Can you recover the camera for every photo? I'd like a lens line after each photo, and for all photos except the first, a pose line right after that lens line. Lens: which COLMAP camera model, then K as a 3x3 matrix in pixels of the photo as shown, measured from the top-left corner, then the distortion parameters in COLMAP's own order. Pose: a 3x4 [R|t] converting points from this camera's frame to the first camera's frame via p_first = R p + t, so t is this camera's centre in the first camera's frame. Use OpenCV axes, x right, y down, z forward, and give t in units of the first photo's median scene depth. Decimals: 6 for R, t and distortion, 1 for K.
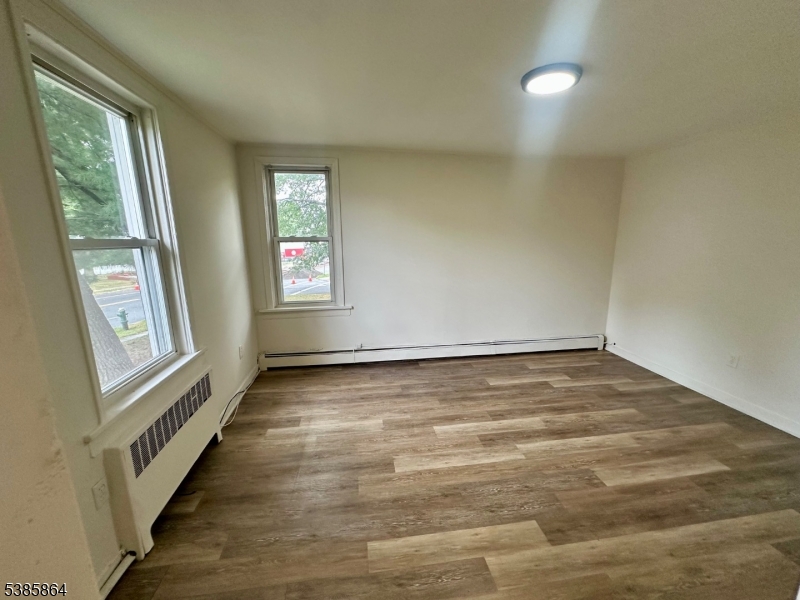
lens RADIAL K [[319.1, 0, 400.0], [0, 319.1, 300.0], [0, 0, 1]] dist [0.000150, -0.000211]
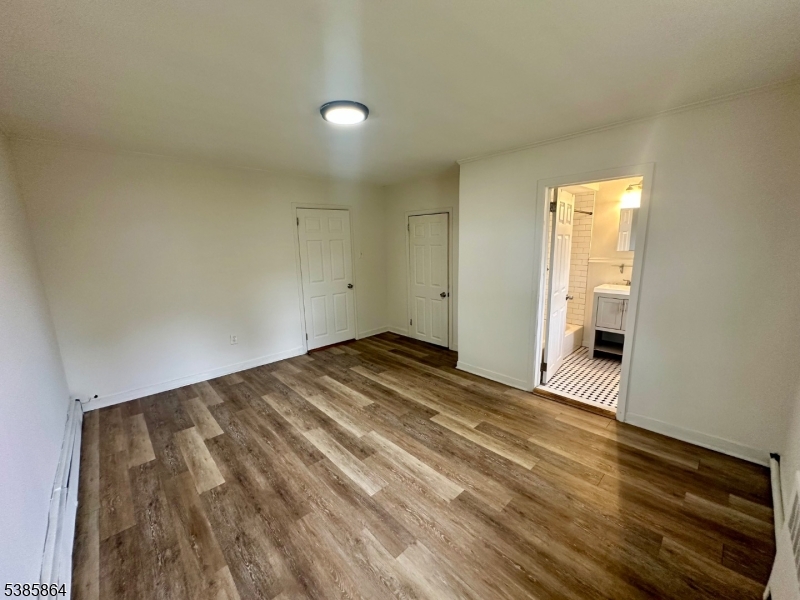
lens RADIAL K [[319.1, 0, 400.0], [0, 319.1, 300.0], [0, 0, 1]] dist [0.000150, -0.000211]
pose [[-0.567697, -0.131533, 0.812662, -0.454186], [0.188133, 0.940302, 0.283616, -0.225951], [-0.801452, 0.313896, -0.509061, 1.096552]]
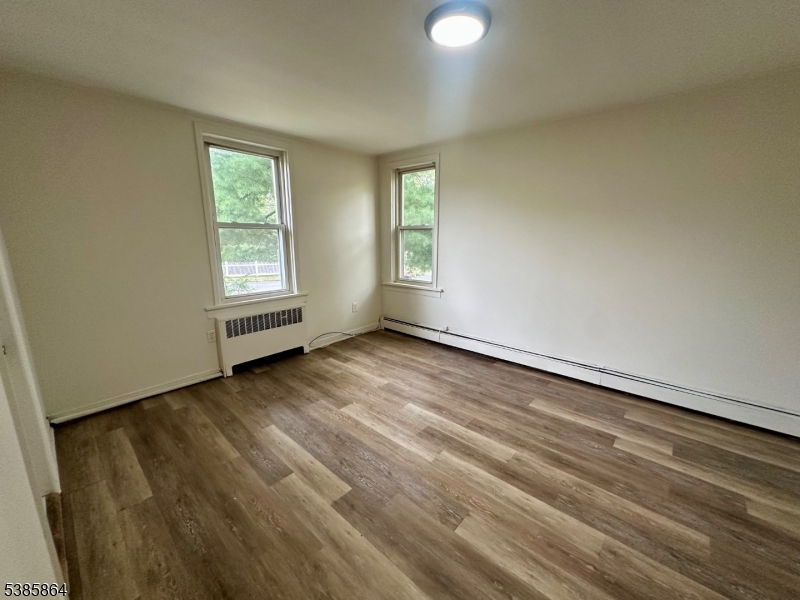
lens RADIAL K [[319.1, 0, 400.0], [0, 319.1, 300.0], [0, 0, 1]] dist [0.000150, -0.000211]
pose [[0.640285, 0.158082, -0.751695, 0.753312], [-0.153399, 0.985197, 0.076525, -0.008800], [0.752664, 0.066312, 0.655057, 0.250085]]
